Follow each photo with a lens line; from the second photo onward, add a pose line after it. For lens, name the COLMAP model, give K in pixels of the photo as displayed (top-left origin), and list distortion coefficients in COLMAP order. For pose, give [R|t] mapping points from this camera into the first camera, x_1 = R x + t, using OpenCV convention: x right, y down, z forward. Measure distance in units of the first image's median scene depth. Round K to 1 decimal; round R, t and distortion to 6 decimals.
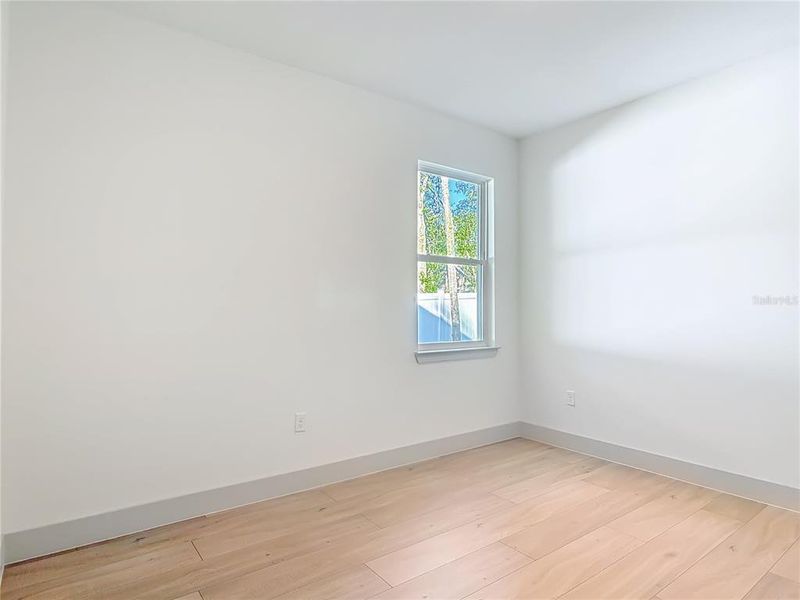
lens RADIAL K [[477.1, 0, 404.1], [0, 477.1, 298.9], [0, 0, 1]] dist [0.014363, -0.010692]
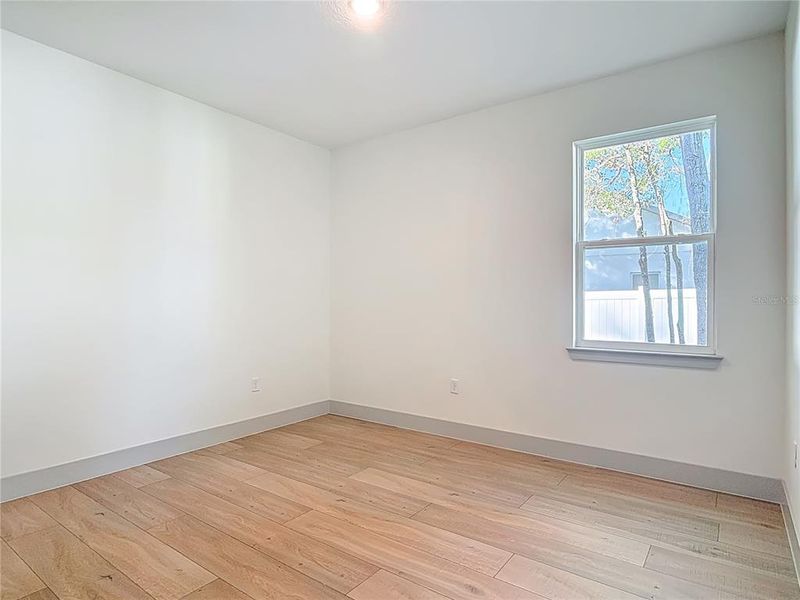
lens RADIAL K [[477.1, 0, 406.1], [0, 477.1, 301.7], [0, 0, 1]] dist [0.014363, -0.010692]
pose [[0.280862, -0.004517, -0.959738, 0.919820], [0.008828, 0.999959, -0.002123, 0.023330], [0.959708, -0.007876, 0.280890, 0.455317]]
